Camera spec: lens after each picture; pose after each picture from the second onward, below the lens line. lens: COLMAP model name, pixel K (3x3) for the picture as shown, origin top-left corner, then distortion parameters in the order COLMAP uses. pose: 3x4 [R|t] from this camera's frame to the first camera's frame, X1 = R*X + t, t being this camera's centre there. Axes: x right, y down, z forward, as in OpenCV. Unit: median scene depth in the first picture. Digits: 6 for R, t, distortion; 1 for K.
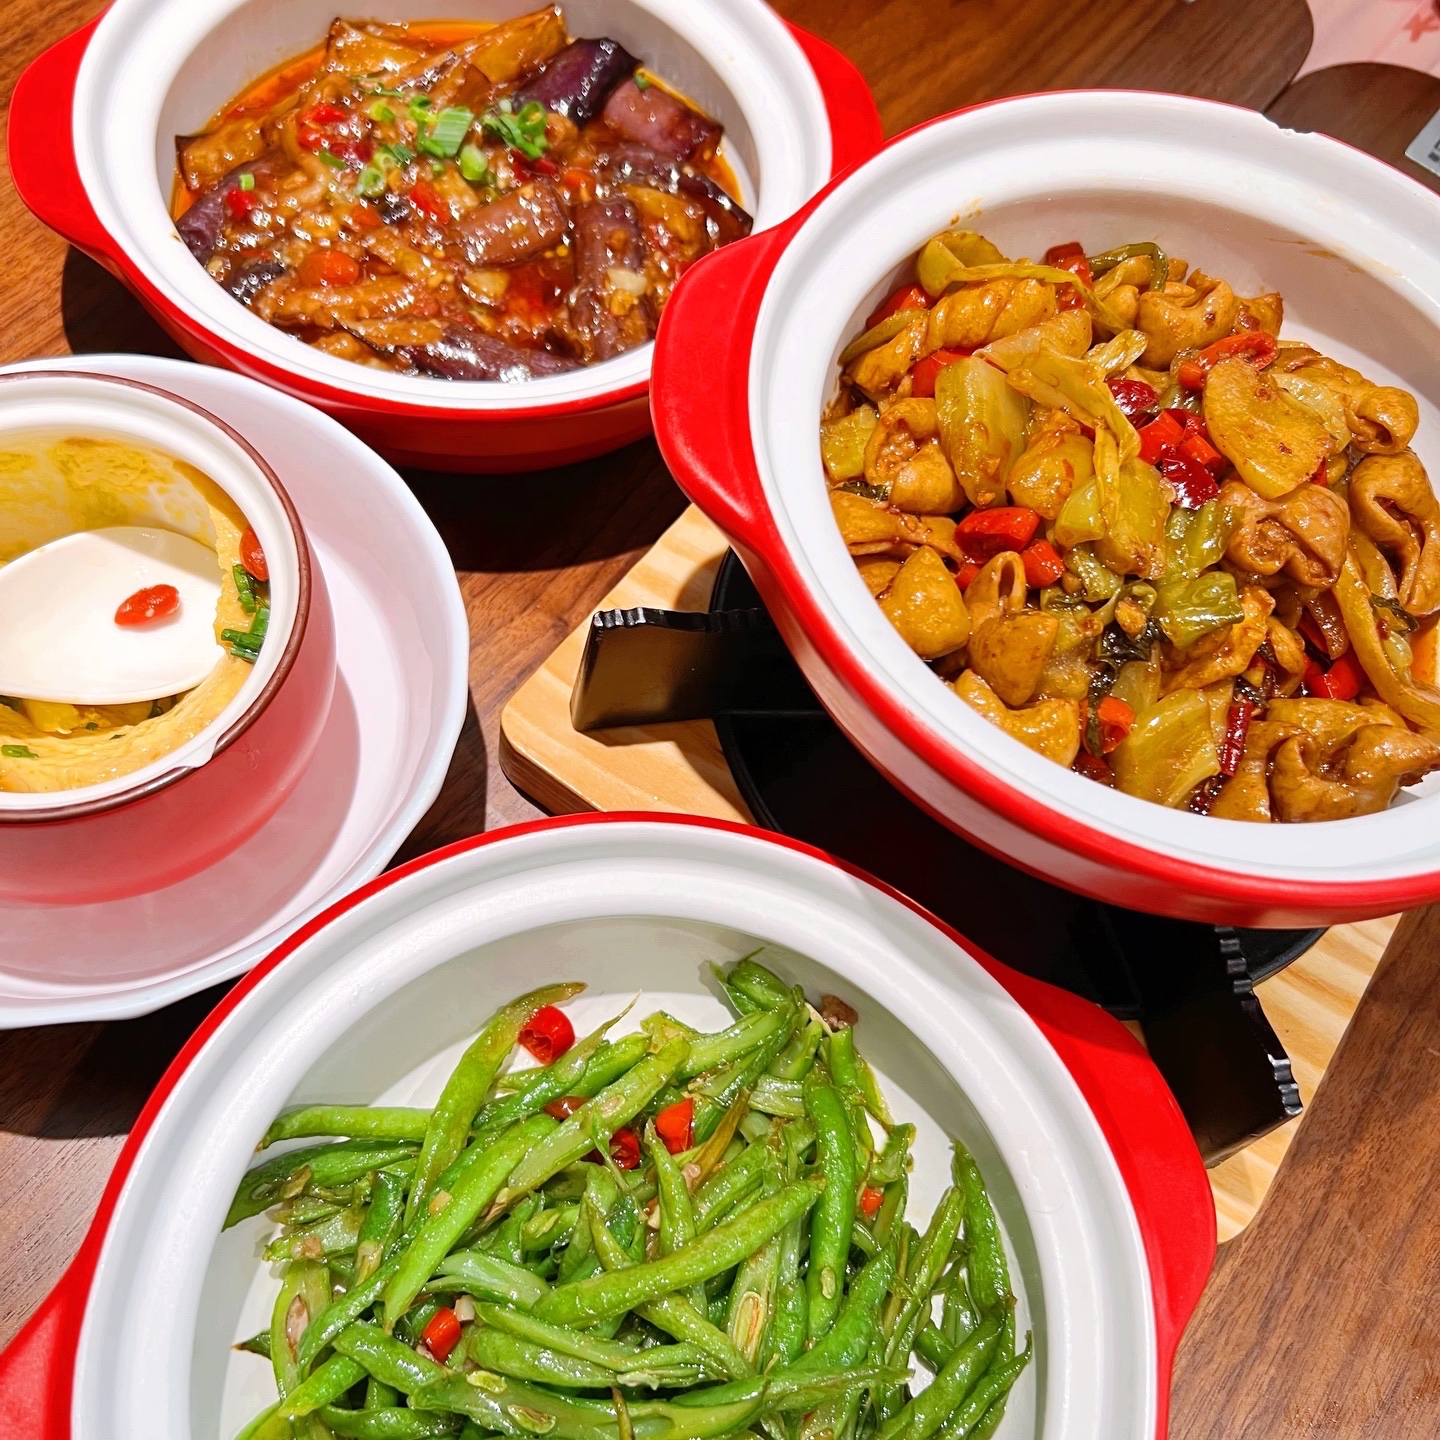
lens RADIAL K [[1352.0, 0, 717.2], [0, 1352.0, 763.6], [0, 0, 1]] dist [0.013942, -0.175112]
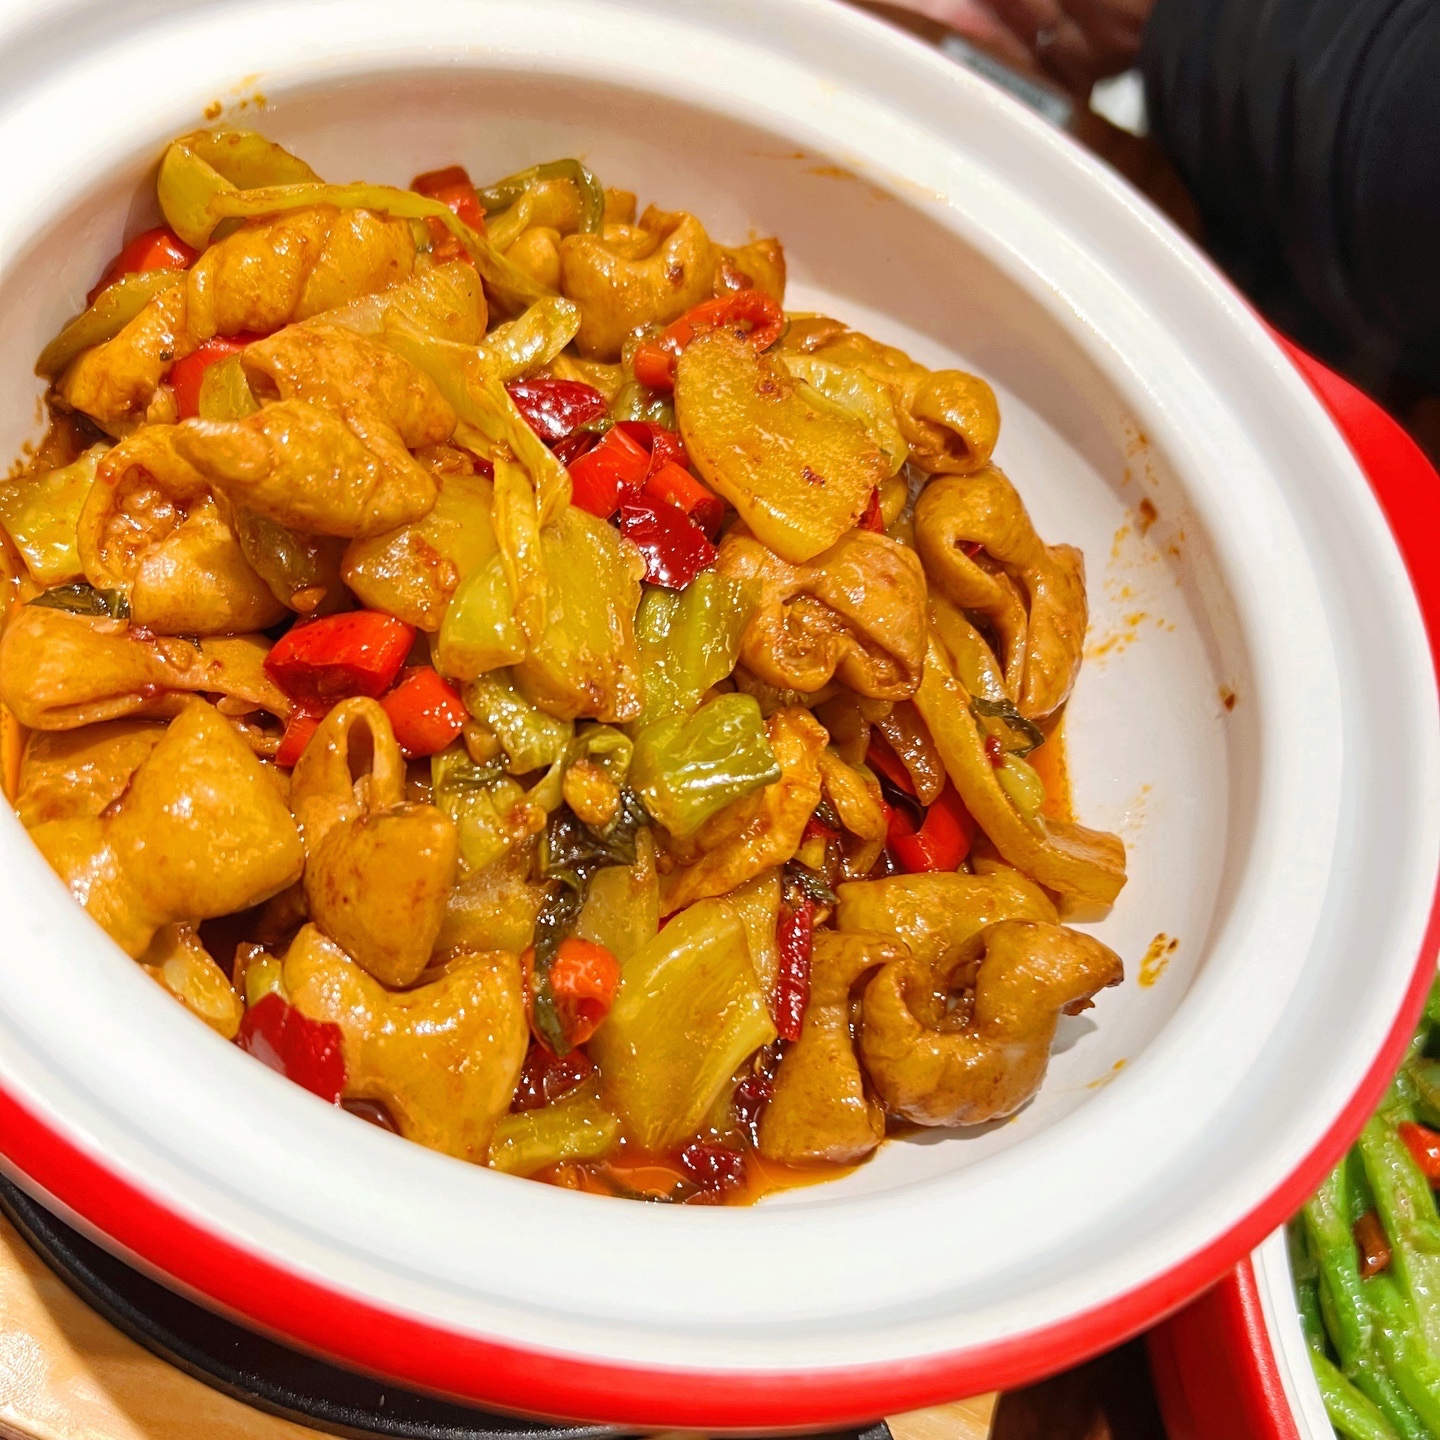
lens RADIAL K [[1352.0, 0, 717.2], [0, 1352.0, 763.6], [0, 0, 1]] dist [0.013942, -0.175112]
pose [[0.945868, -0.117658, 0.302475, 0.180134], [0.125577, 0.992061, -0.006795, -0.106113], [-0.299274, 0.044411, 0.953133, 0.432806]]
